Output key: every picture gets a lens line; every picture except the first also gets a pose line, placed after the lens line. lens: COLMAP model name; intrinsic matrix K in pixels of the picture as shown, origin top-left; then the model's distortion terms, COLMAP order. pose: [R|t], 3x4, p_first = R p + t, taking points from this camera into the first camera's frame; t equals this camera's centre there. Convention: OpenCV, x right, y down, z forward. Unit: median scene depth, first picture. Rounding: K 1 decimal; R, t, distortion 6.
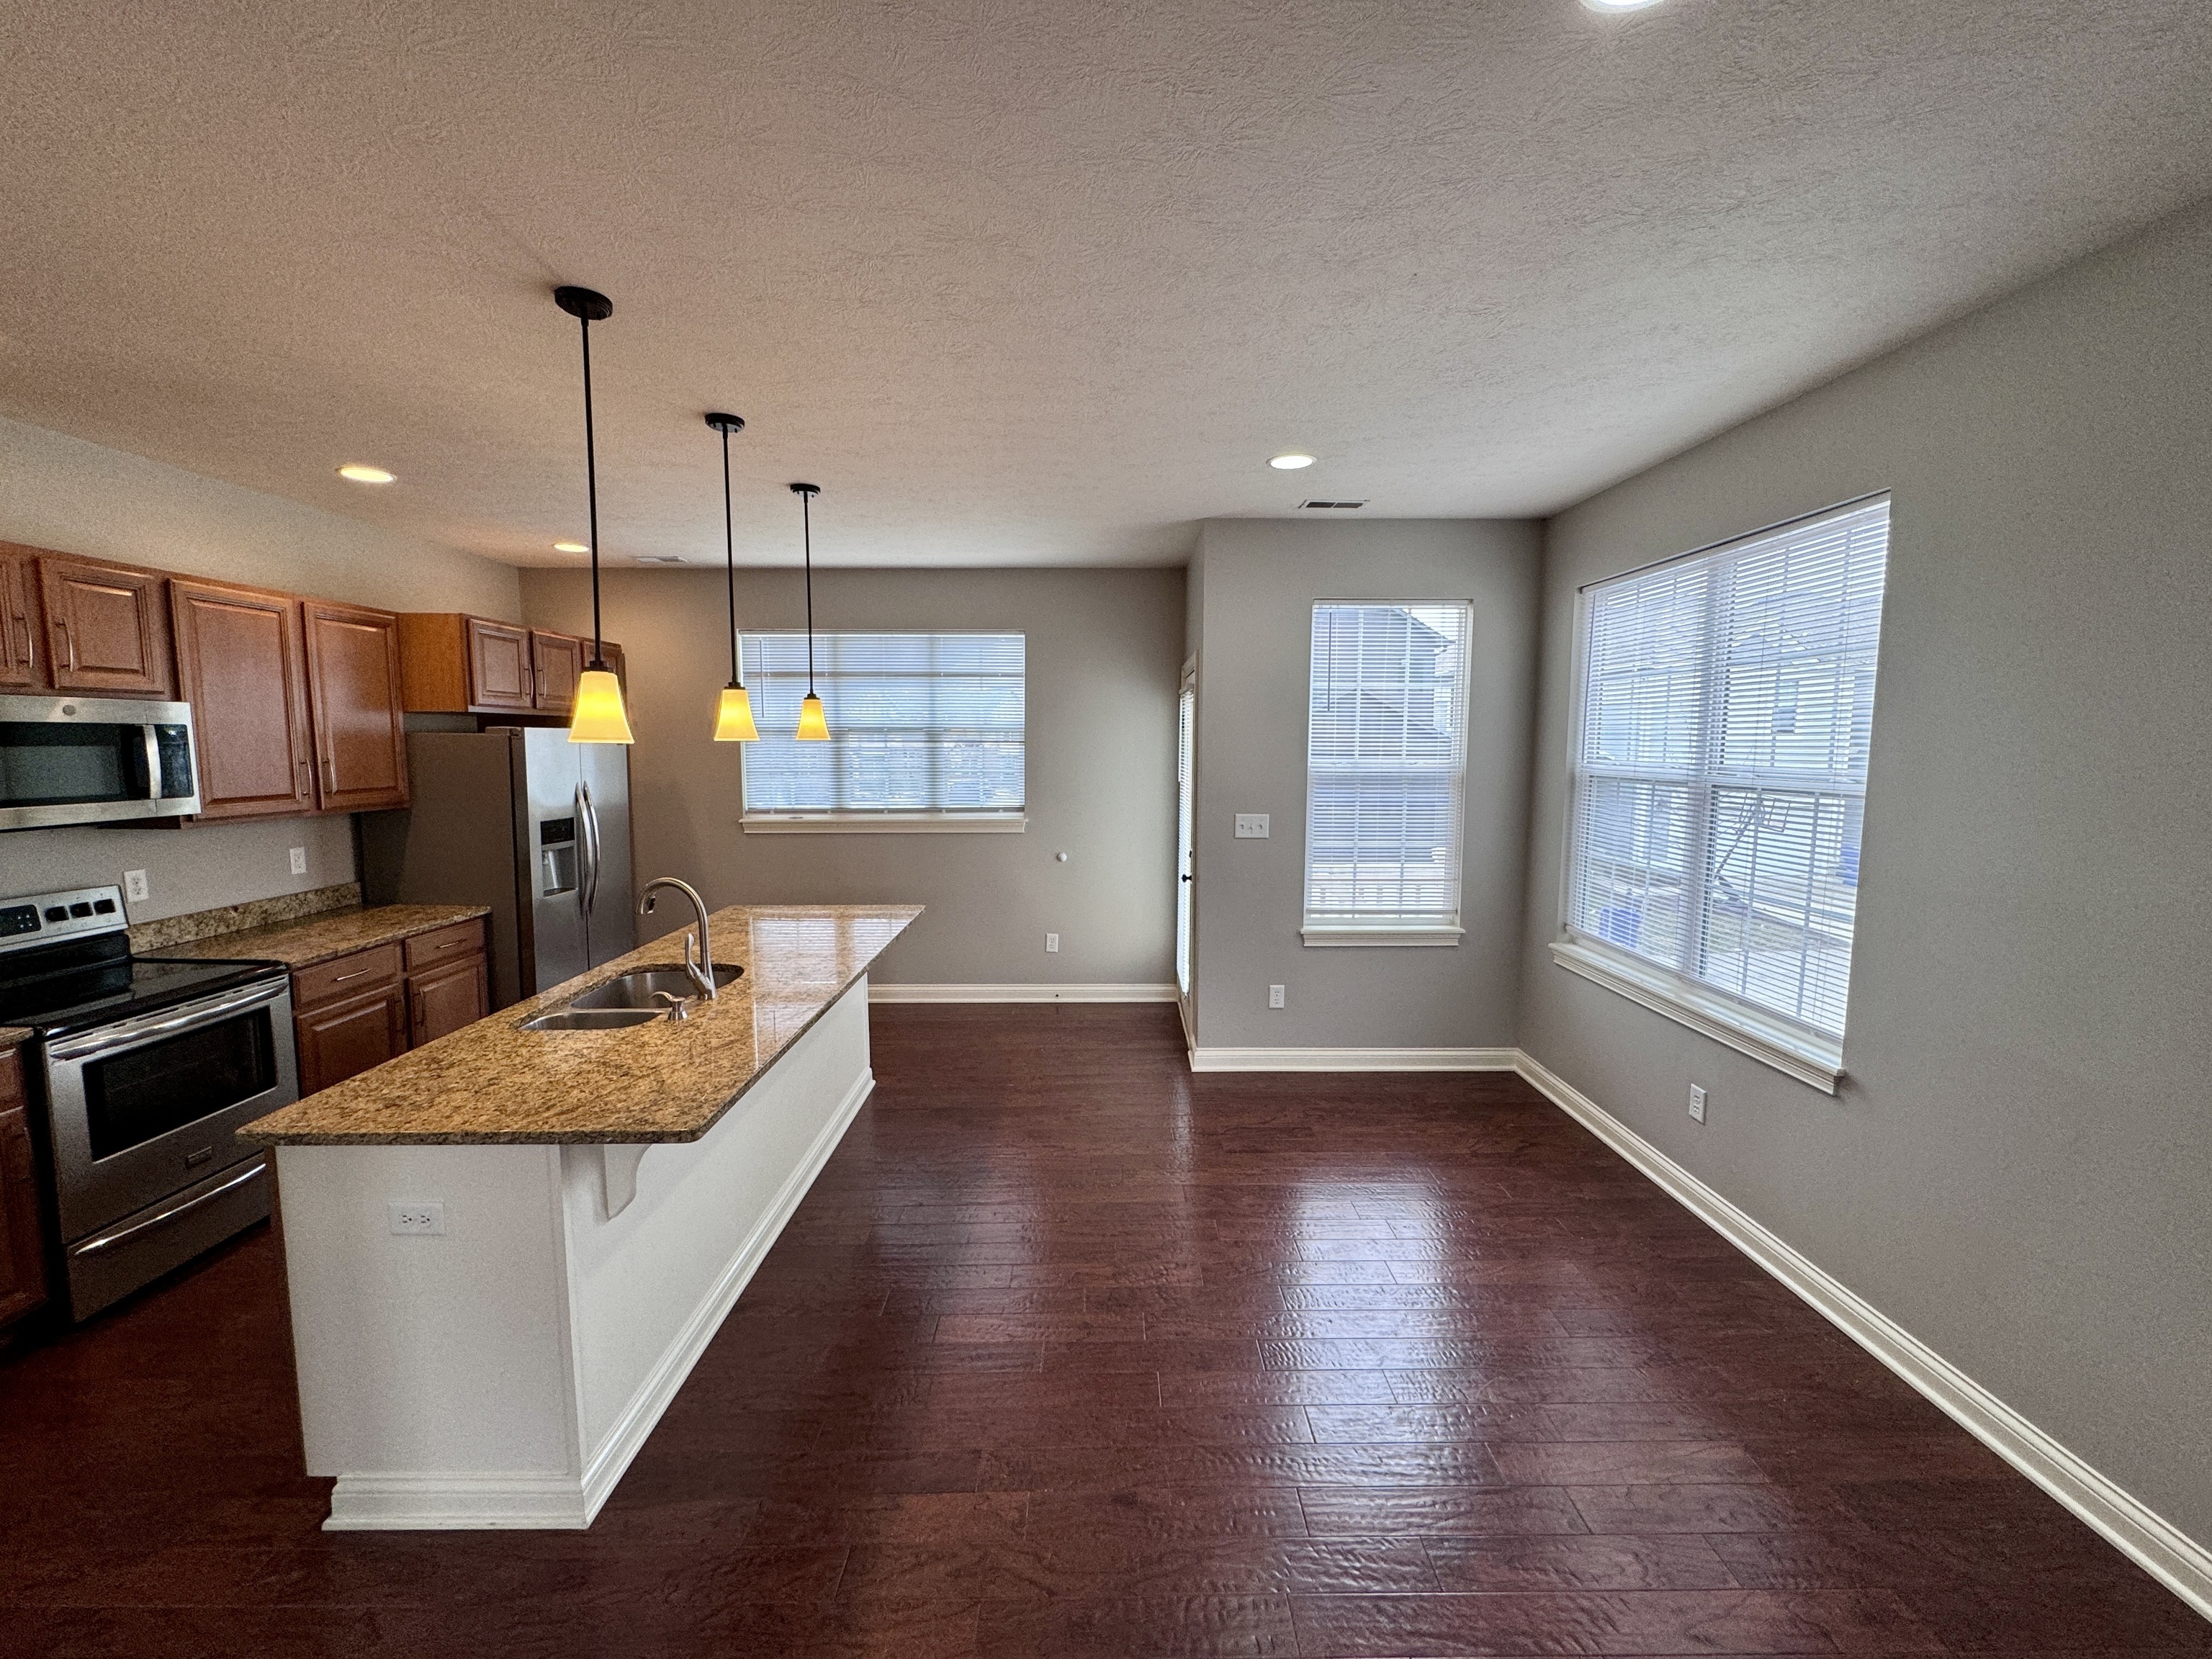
lens RADIAL K [[879.8, 0, 1106.3], [0, 879.8, 830.2], [0, 0, 1]] dist [-0.003439, 0.000762]
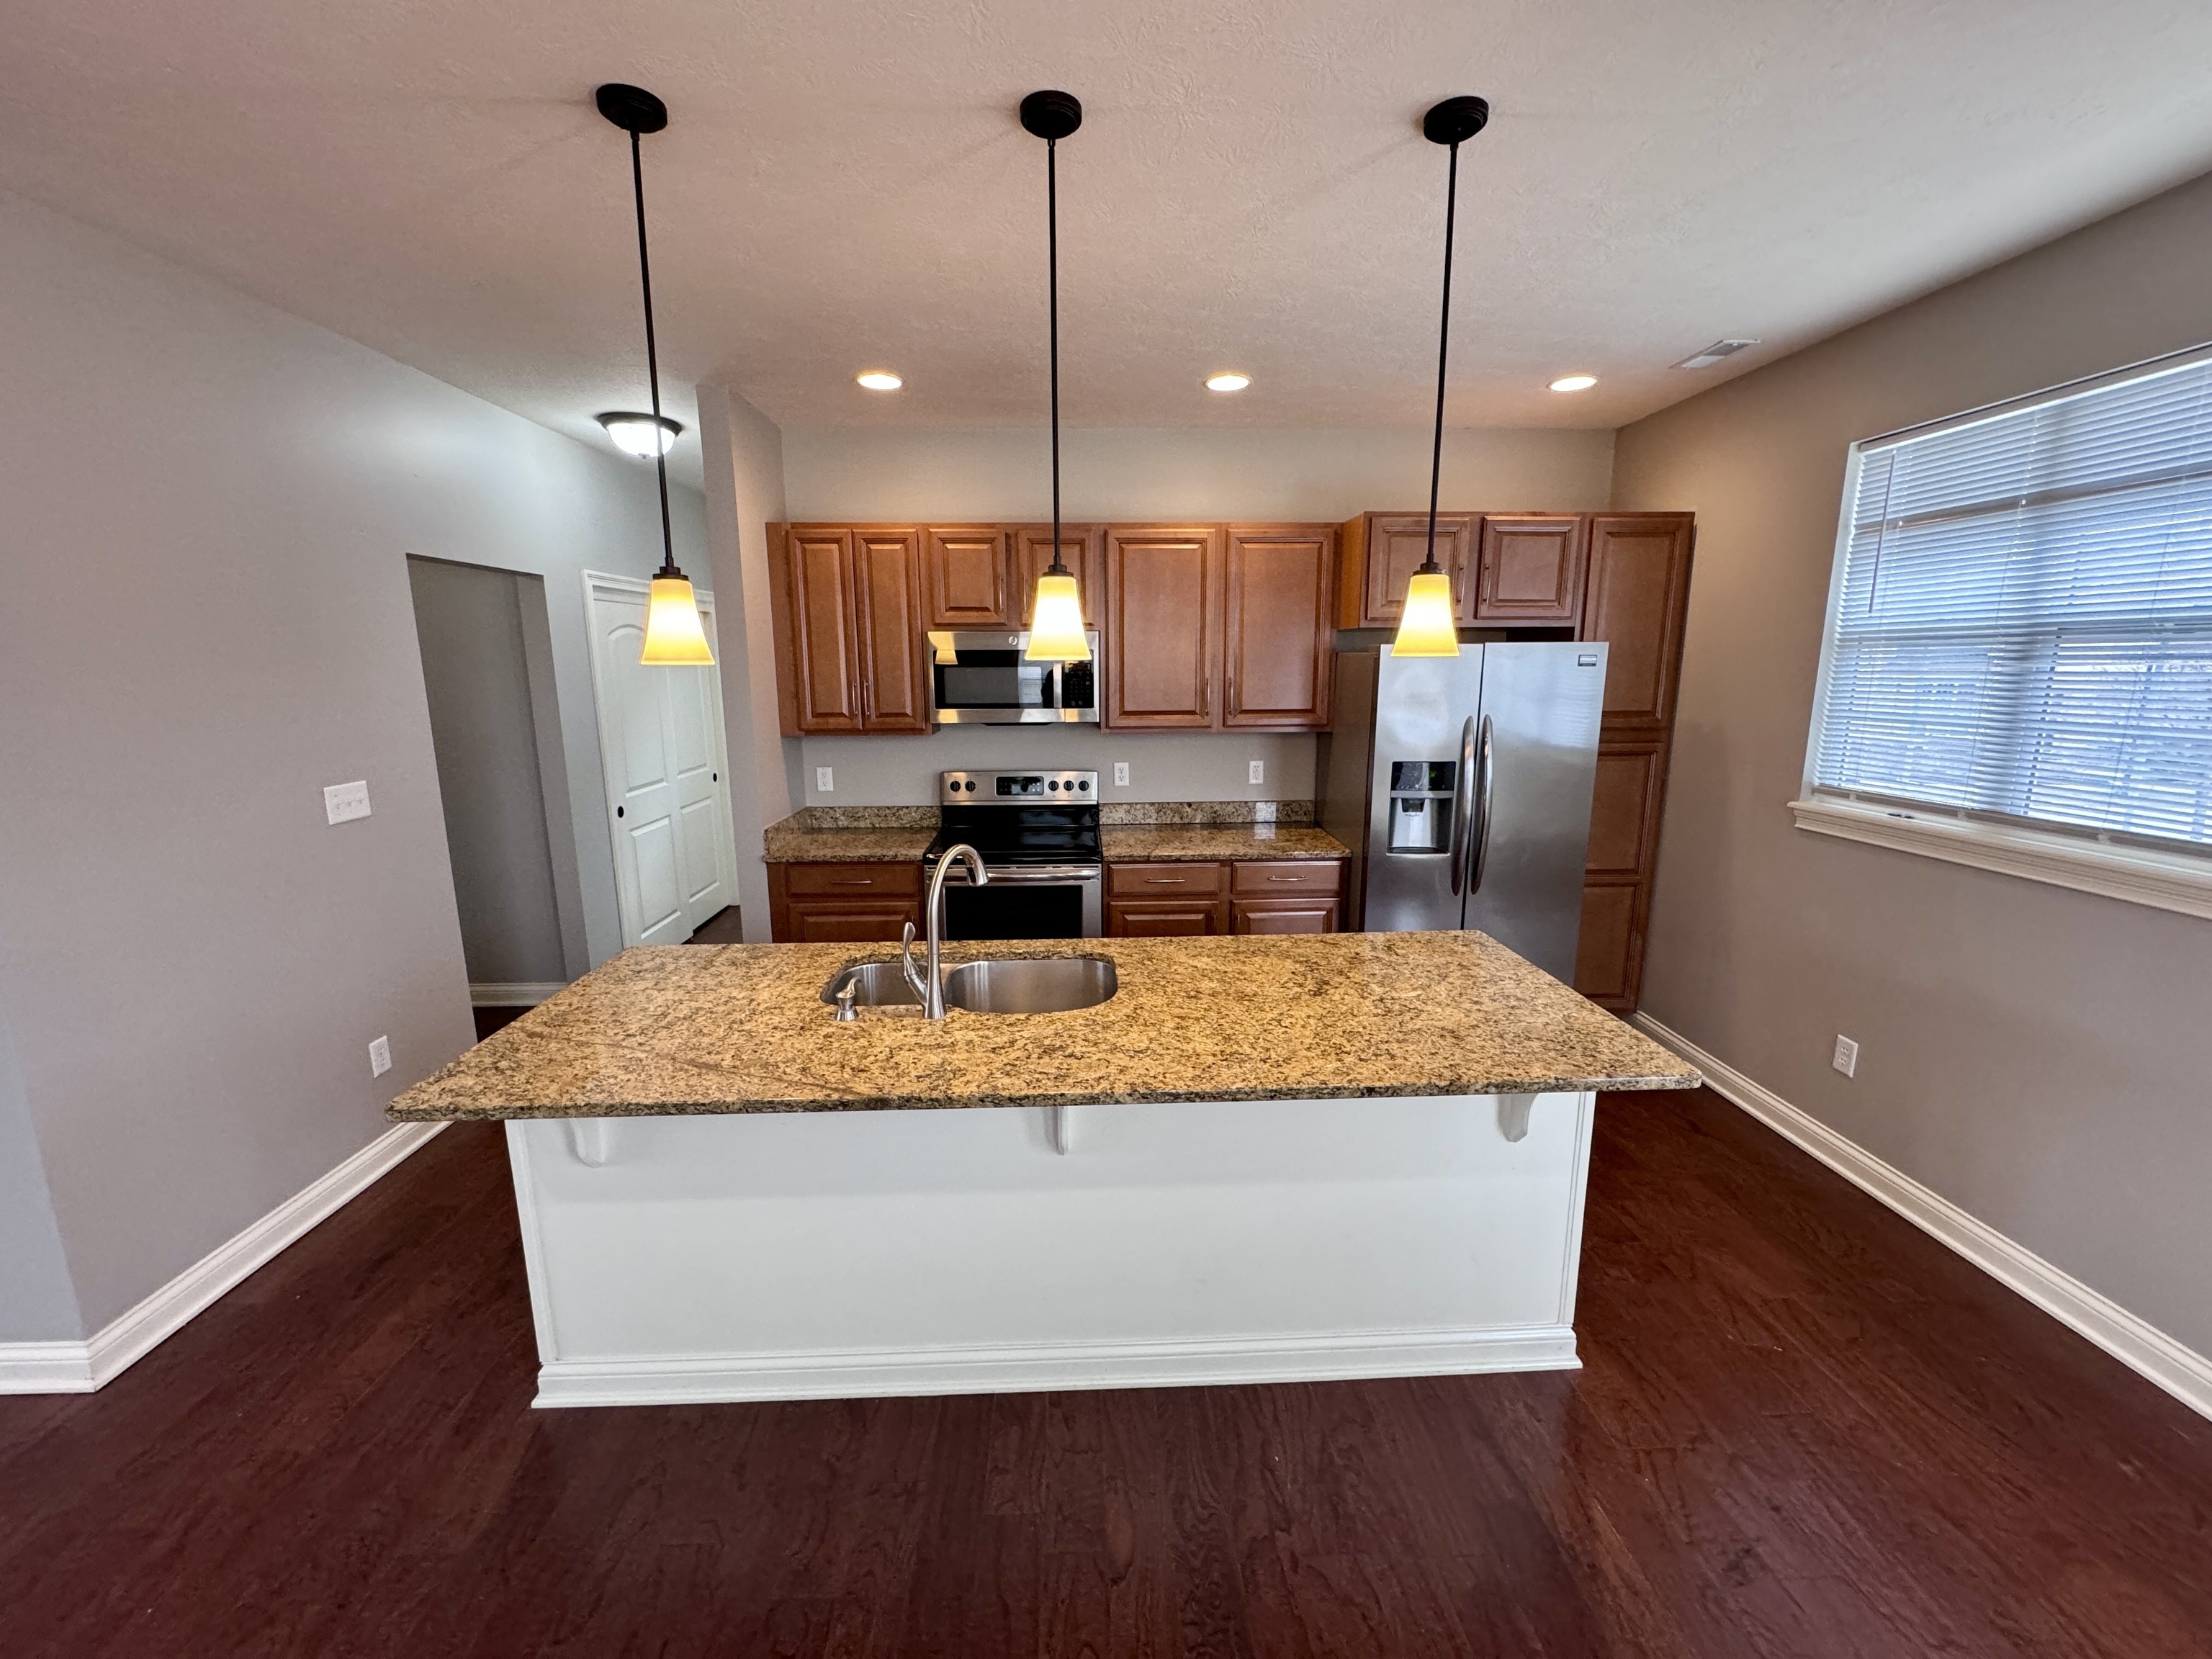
lens RADIAL K [[879.8, 0, 1110.6], [0, 879.8, 830.7], [0, 0, 1]] dist [-0.003439, 0.000762]
pose [[0.035793, 0.182635, -0.982529, 0.167672], [-0.098071, 0.979055, 0.178416, -0.072200], [0.994535, 0.089972, 0.052955, 0.764055]]
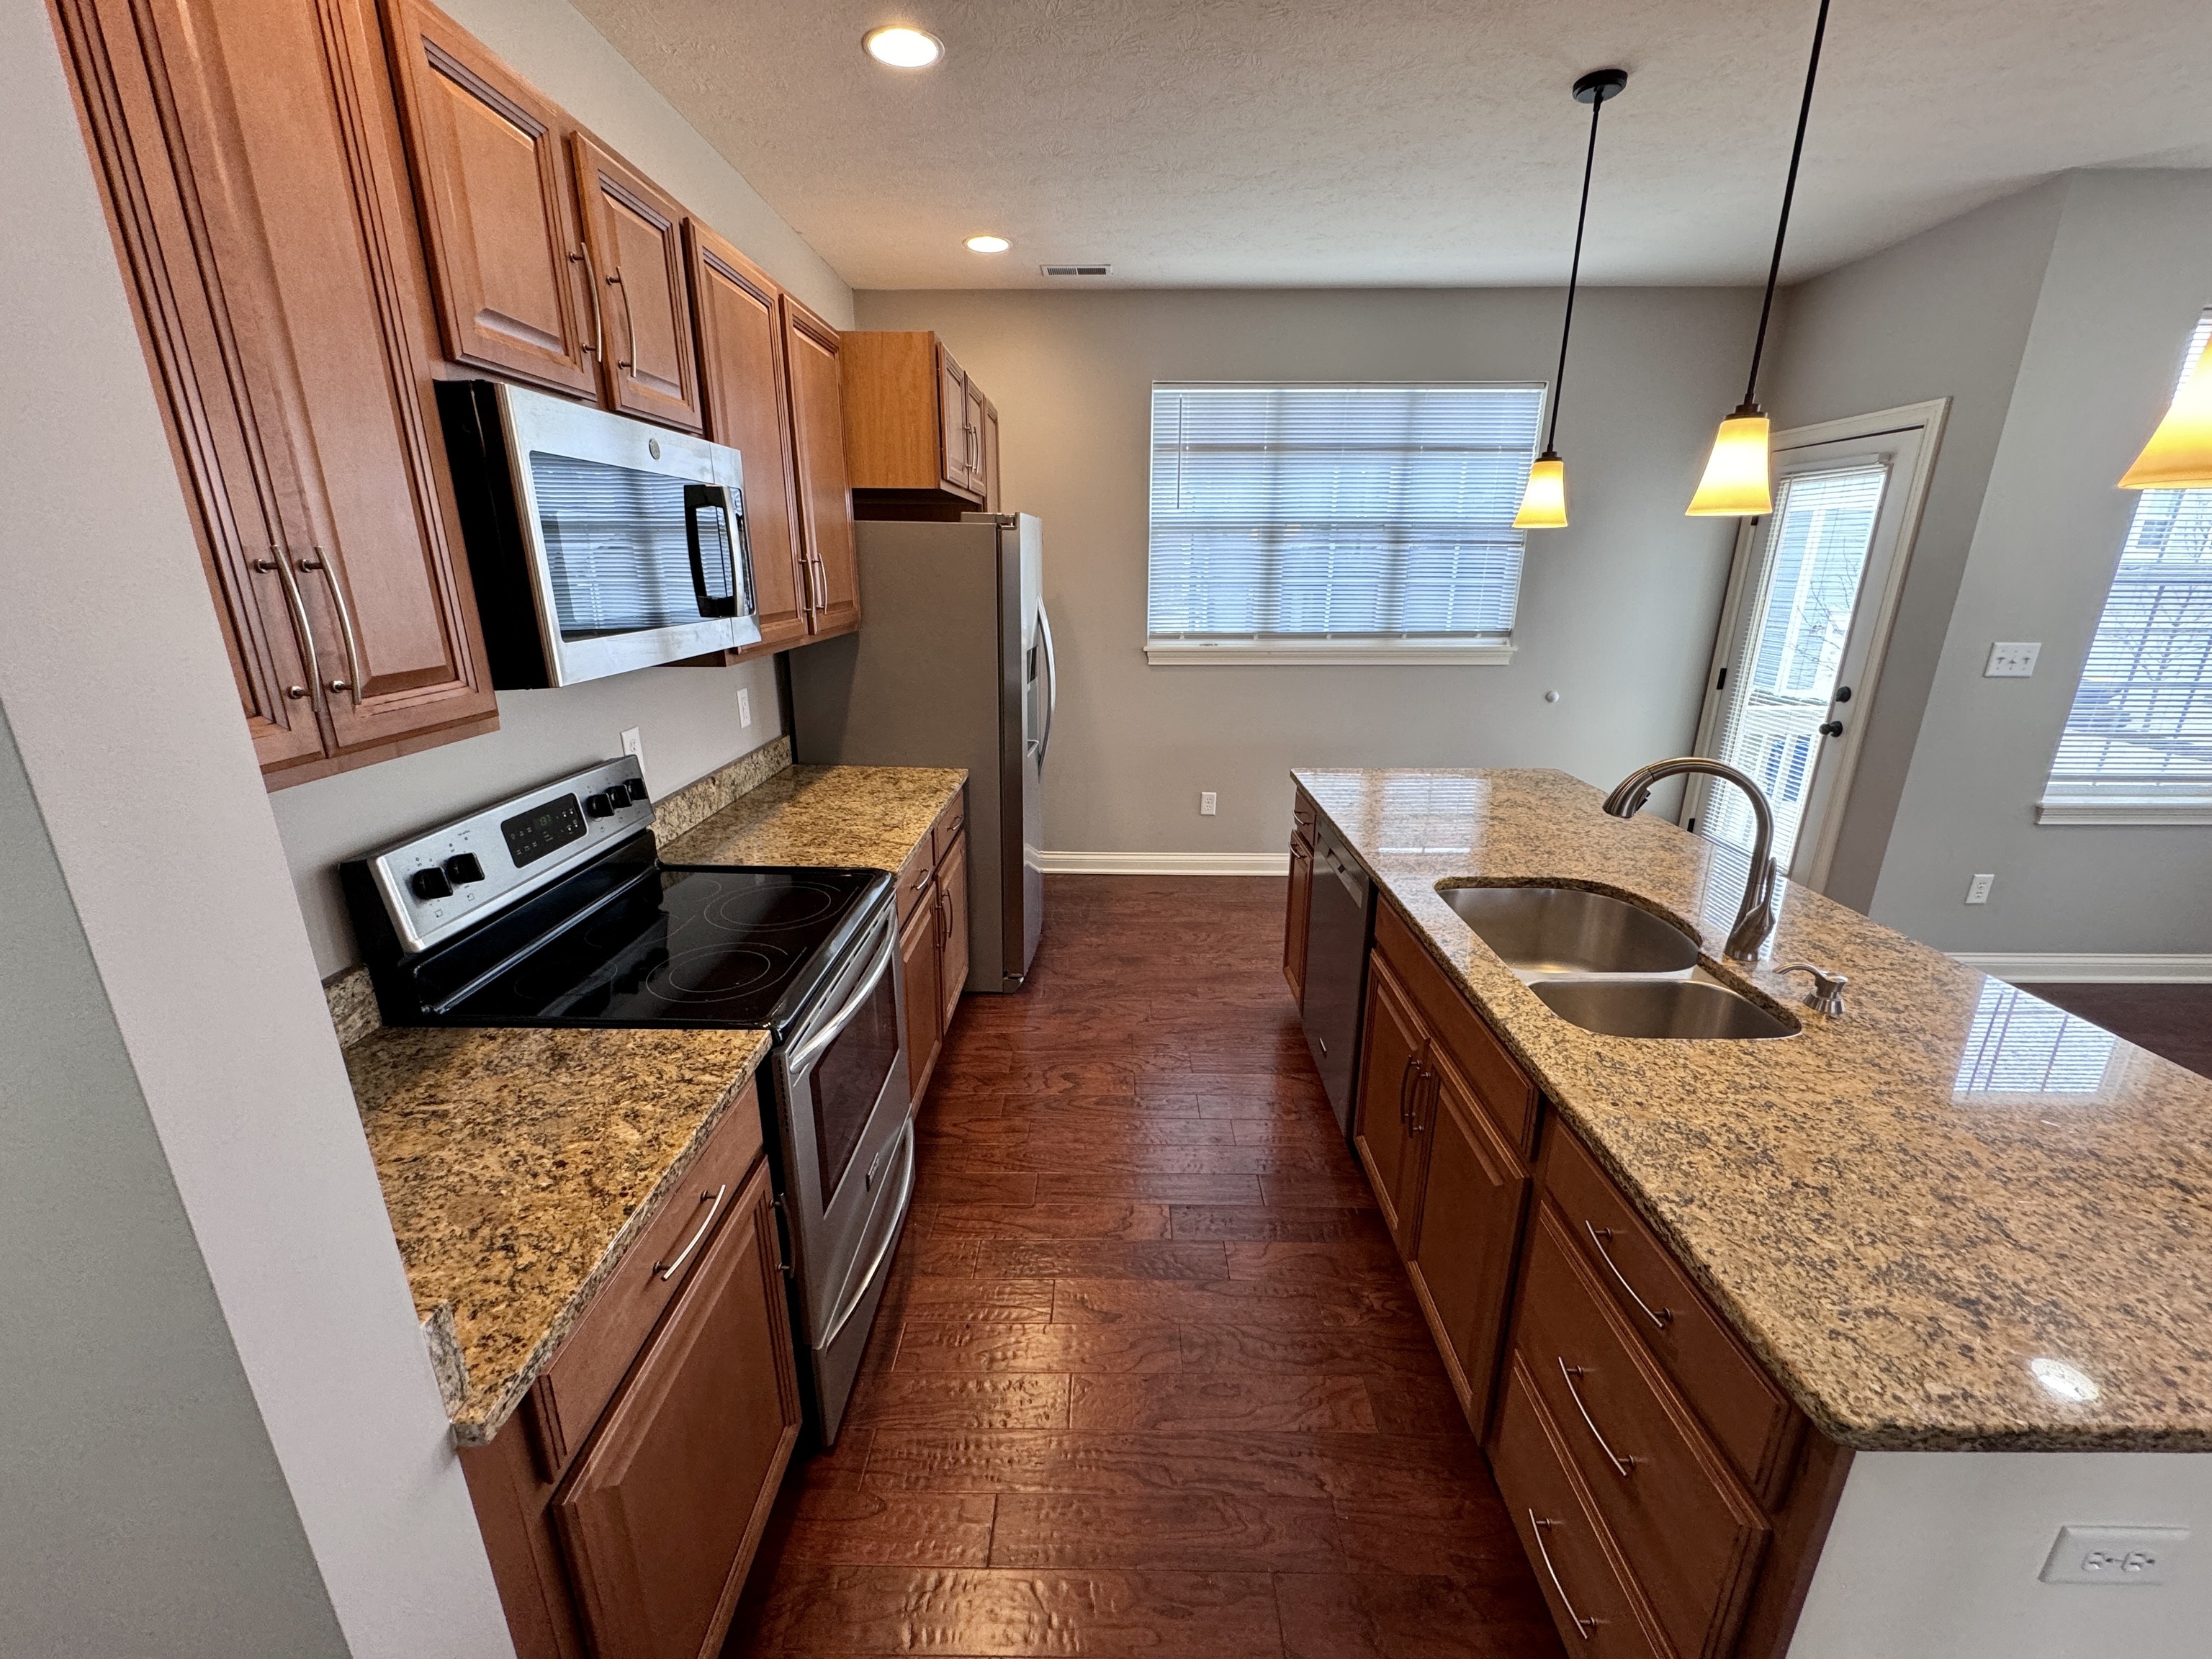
lens RADIAL K [[879.8, 0, 1102.2], [0, 879.8, 826.0], [0, 0, 1]] dist [-0.003439, 0.000762]
pose [[0.999789, 0.004809, -0.019954, -0.617239], [-0.000888, 0.981391, 0.192019, -0.007996], [0.020506, -0.191960, 0.981188, 0.290868]]
